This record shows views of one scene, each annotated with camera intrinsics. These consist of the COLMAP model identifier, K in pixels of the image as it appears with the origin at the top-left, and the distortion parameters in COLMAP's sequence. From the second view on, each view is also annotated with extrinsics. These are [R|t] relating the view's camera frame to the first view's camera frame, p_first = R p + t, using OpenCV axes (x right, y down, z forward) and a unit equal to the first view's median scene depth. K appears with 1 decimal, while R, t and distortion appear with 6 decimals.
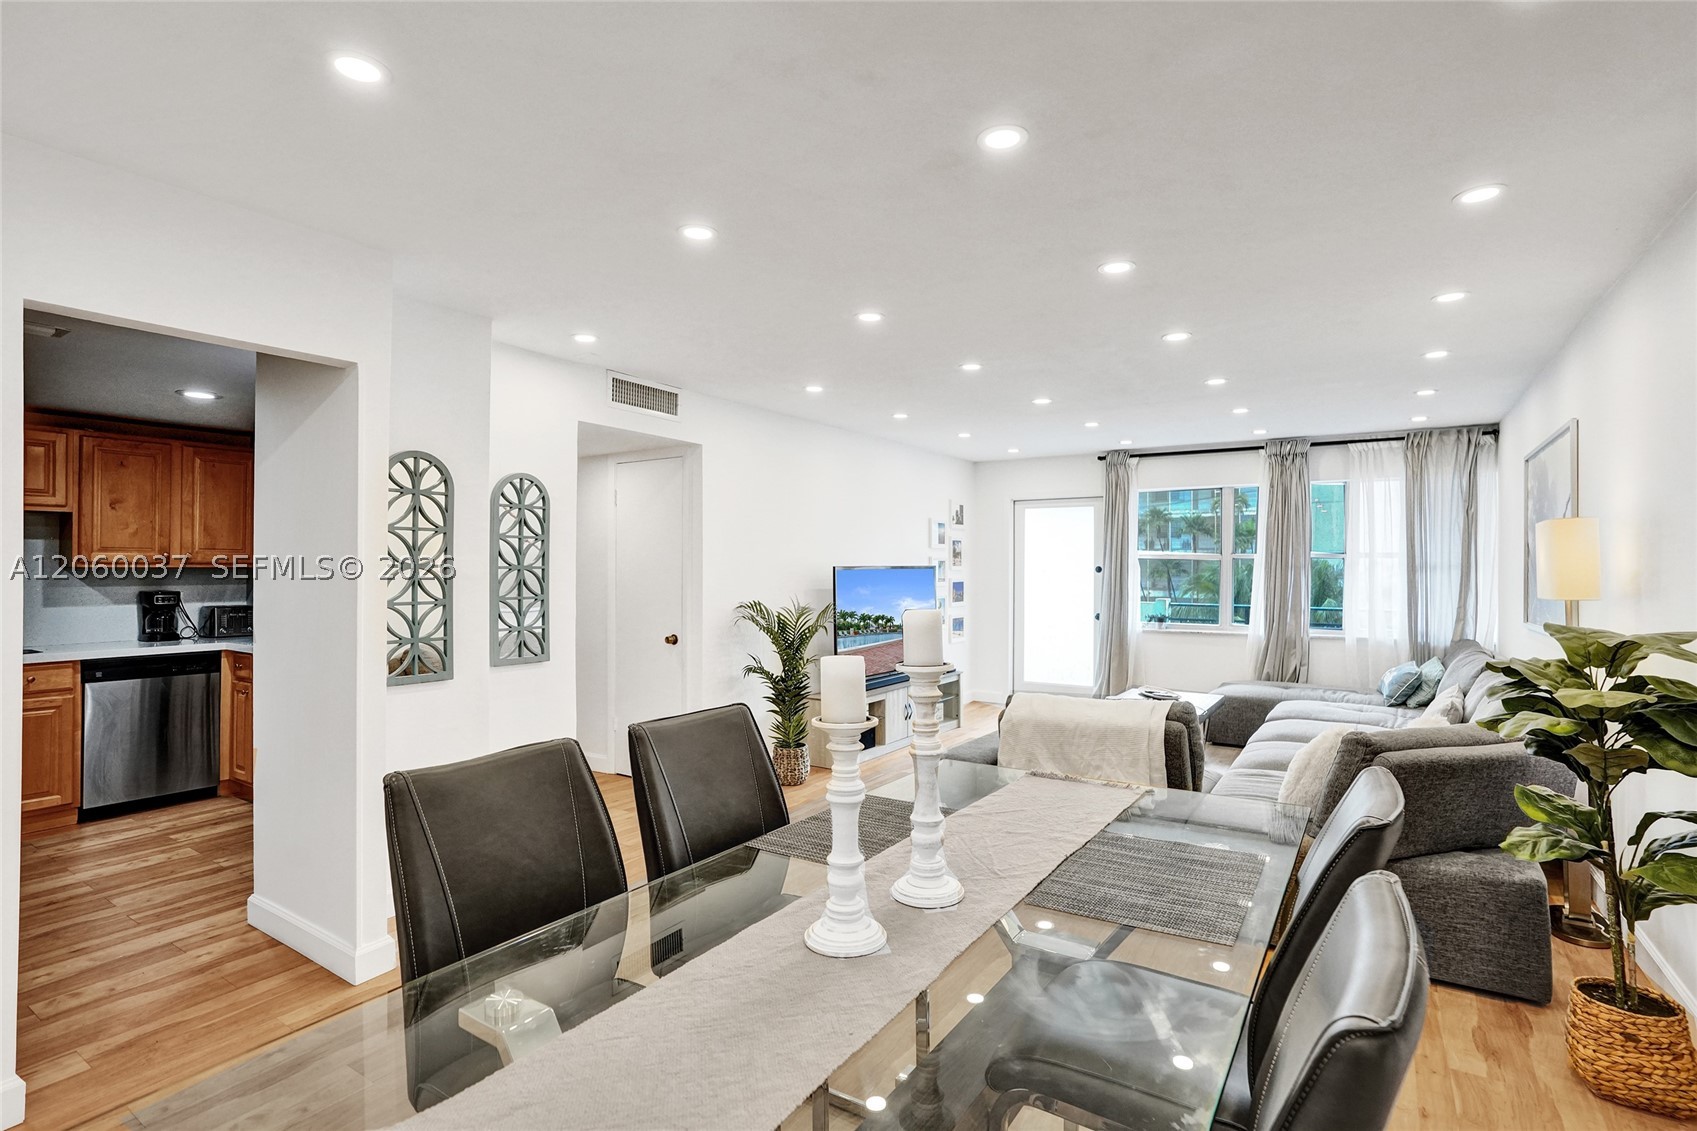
lens RADIAL K [[805.4, 0, 848.5], [0, 805.4, 565.5], [0, 0, 1]] dist [-0.051410, 0.025578]
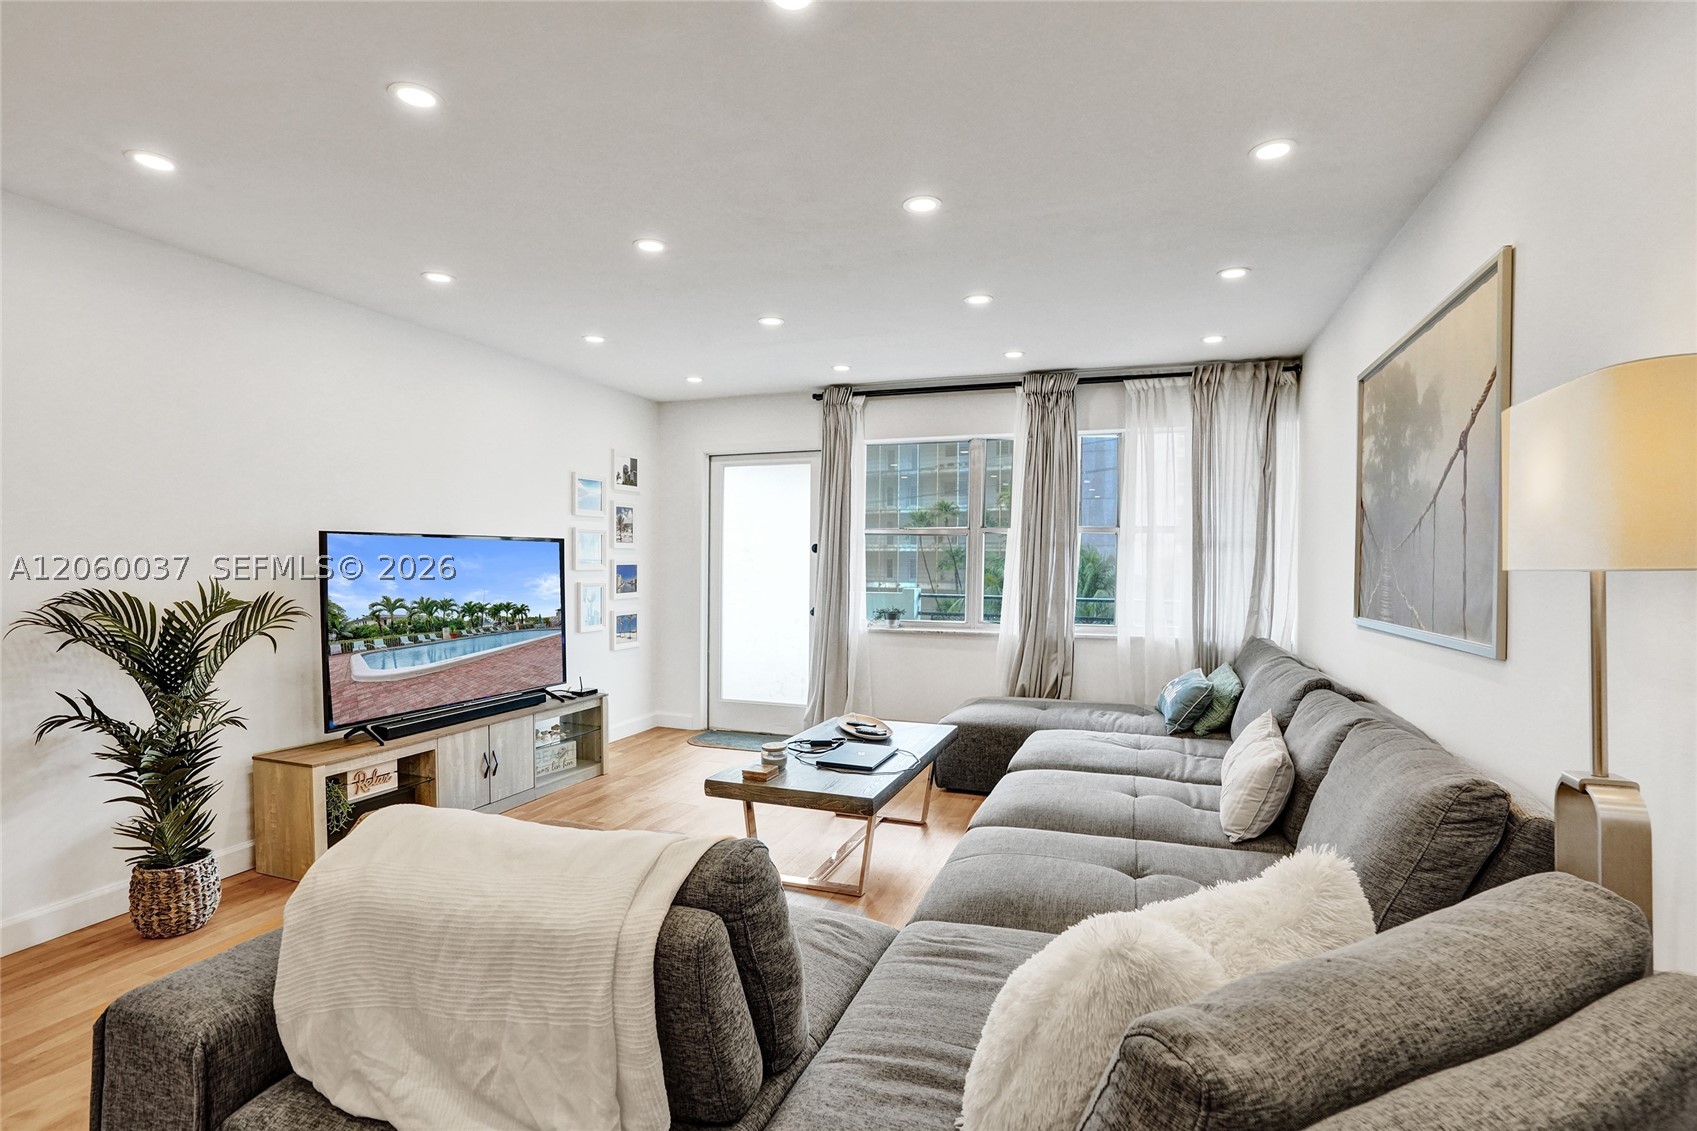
lens RADIAL K [[781.6, 0, 845.6], [0, 781.6, 581.5], [0, 0, 1]] dist [-0.049066, 0.000474]
pose [[0.973961, -0.000629, 0.226714, 0.202873], [-0.005501, 0.999636, 0.026409, 0.018900], [-0.226648, -0.026968, 0.973603, 0.332727]]
